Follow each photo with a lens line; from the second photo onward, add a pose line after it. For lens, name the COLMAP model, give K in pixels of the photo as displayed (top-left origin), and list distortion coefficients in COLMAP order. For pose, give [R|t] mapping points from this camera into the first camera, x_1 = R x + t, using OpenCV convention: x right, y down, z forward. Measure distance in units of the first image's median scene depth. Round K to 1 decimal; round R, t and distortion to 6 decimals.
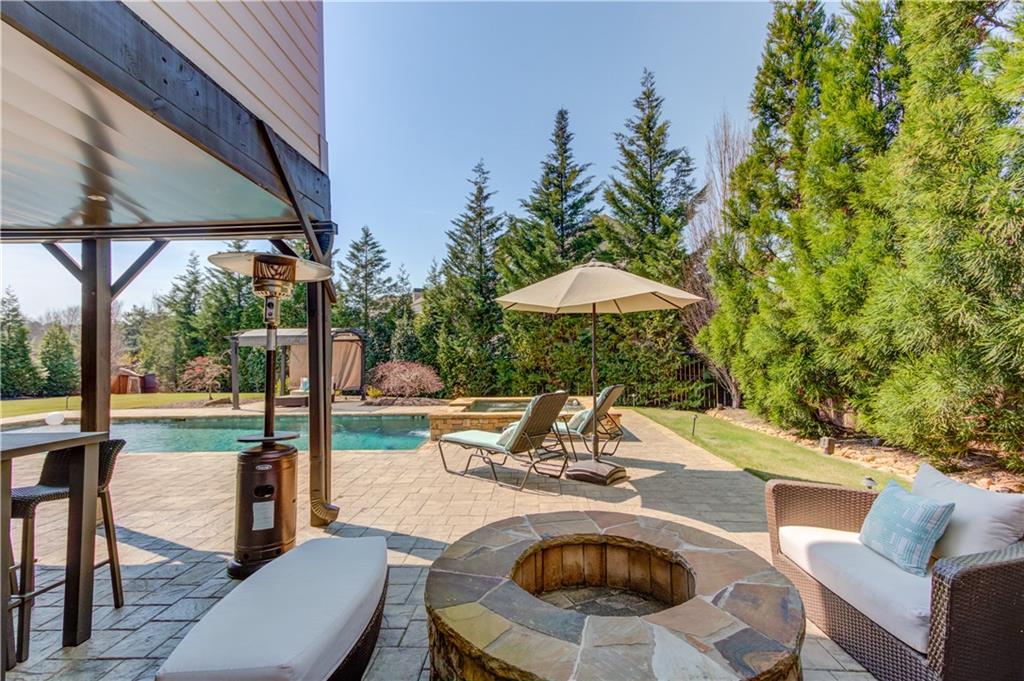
lens RADIAL K [[480.7, 0, 512.0], [0, 480.7, 340.5], [0, 0, 1]] dist [0.037208, 0.001400]
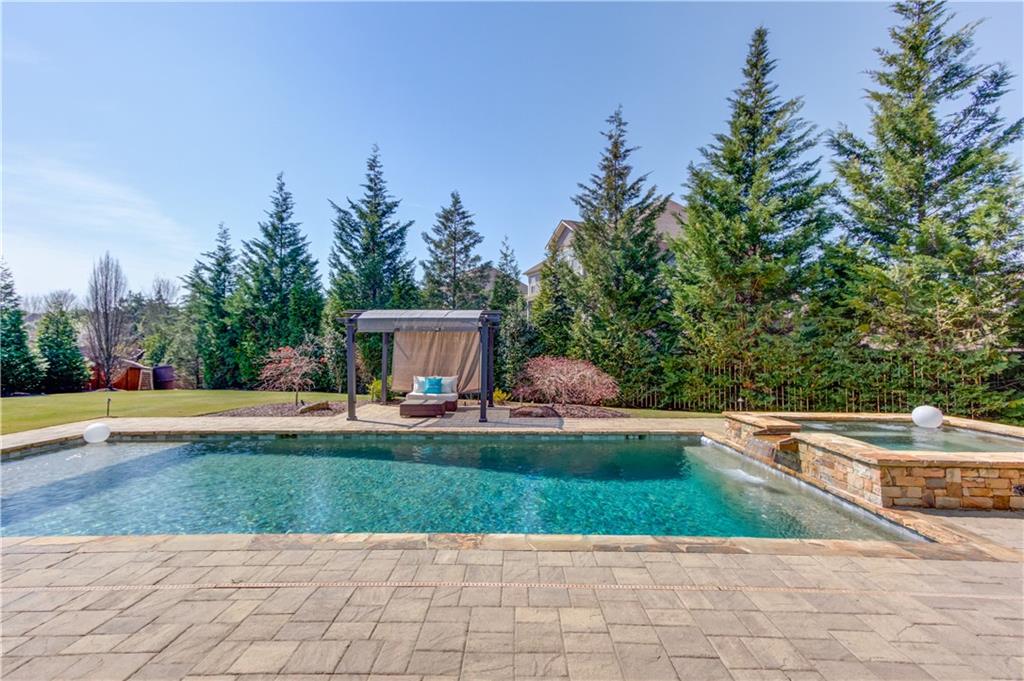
lens RADIAL K [[474.9, 0, 516.6], [0, 474.9, 337.9], [0, 0, 1]] dist [0.033090, 0.001309]
pose [[0.998974, 0.015308, 0.042621, -0.239777], [-0.015403, 0.999880, 0.001908, 0.010155], [-0.042586, -0.002562, 0.999090, 0.192398]]
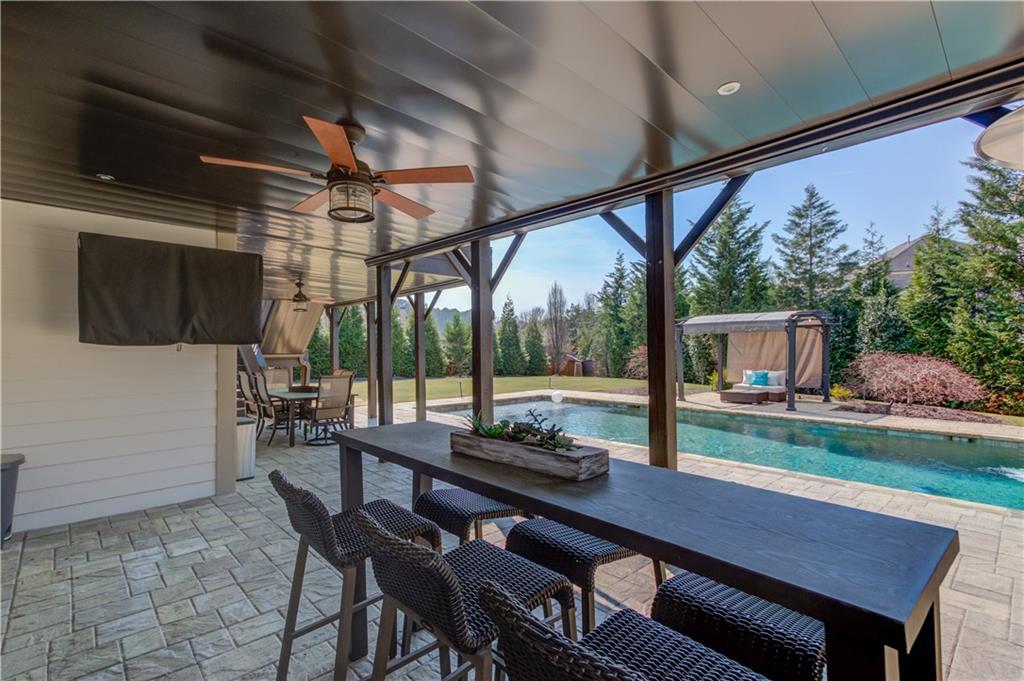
lens RADIAL K [[480.7, 0, 512.0], [0, 480.7, 340.5], [0, 0, 1]] dist [0.037208, 0.001400]
pose [[0.720454, -0.004004, -0.693492, -0.100350], [0.018824, 0.999728, 0.013785, 0.002955], [0.693248, -0.022985, 0.720333, 0.060387]]
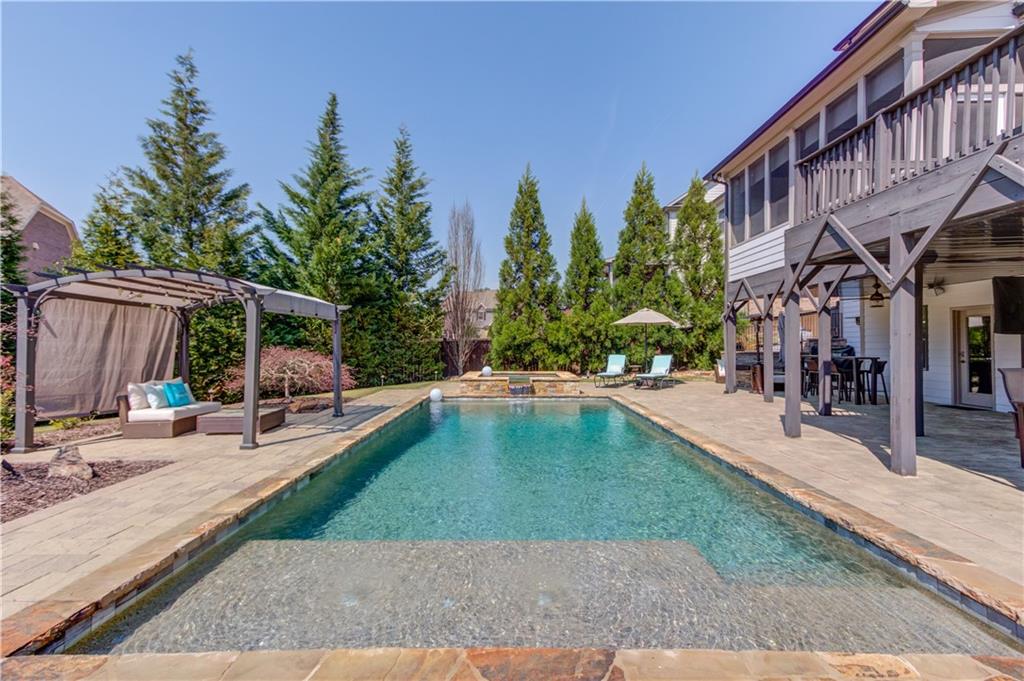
lens RADIAL K [[490.6, 0, 512.0], [0, 490.6, 340.5], [0, 0, 1]] dist [0.001255, 0.000465]
pose [[-0.025341, 0.018678, 0.999504, -0.714163], [-0.030998, 0.999330, -0.019461, 0.027044], [-0.999198, -0.031476, -0.024745, 0.503355]]
